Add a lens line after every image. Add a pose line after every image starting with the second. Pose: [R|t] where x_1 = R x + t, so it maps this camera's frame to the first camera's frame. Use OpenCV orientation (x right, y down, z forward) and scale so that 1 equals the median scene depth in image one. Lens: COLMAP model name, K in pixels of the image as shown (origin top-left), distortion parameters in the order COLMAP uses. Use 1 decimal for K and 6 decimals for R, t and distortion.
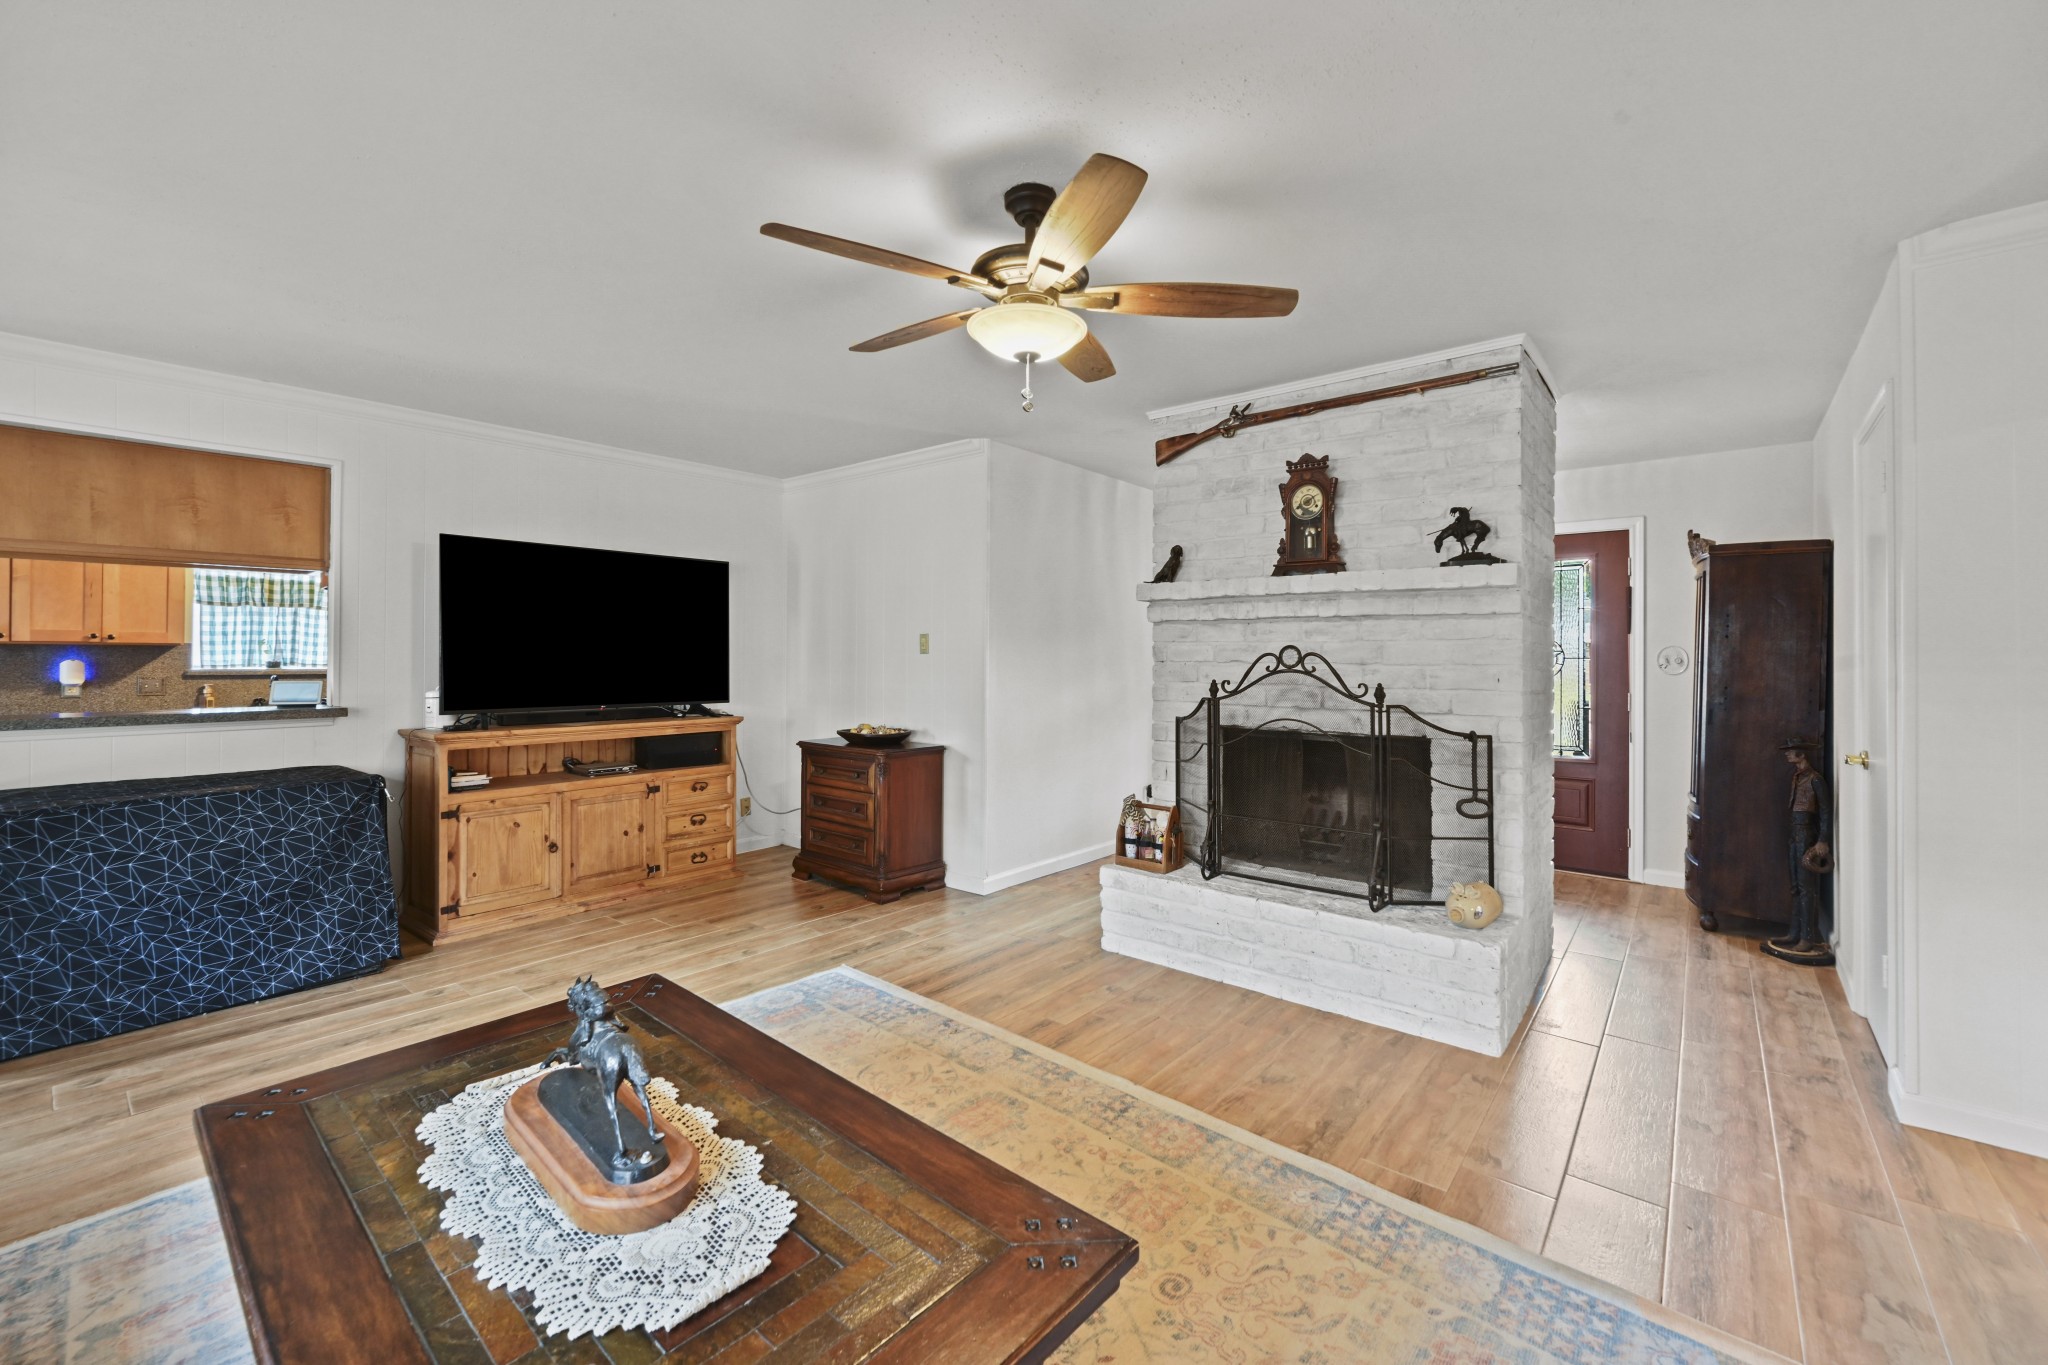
lens RADIAL K [[840.4, 0, 1038.6], [0, 840.4, 654.1], [0, 0, 1]] dist [0.002115, 0.001408]
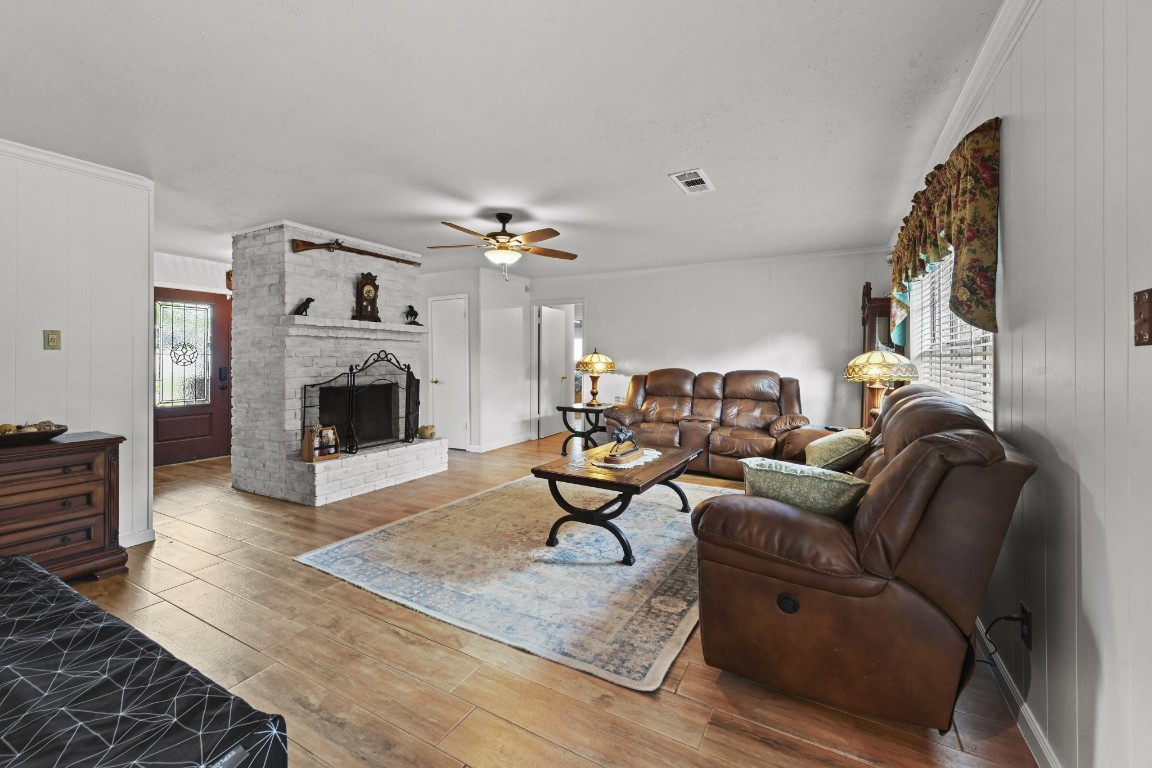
lens RADIAL K [[472.7, 0, 571.1], [0, 472.7, 355.1], [0, 0, 1]] dist [0.002115, 0.001408]
pose [[-0.175281, 0.002110, 0.984516, -1.117410], [-0.008090, 0.999961, -0.003584, 0.004822], [-0.984485, -0.008593, -0.175257, 0.636551]]
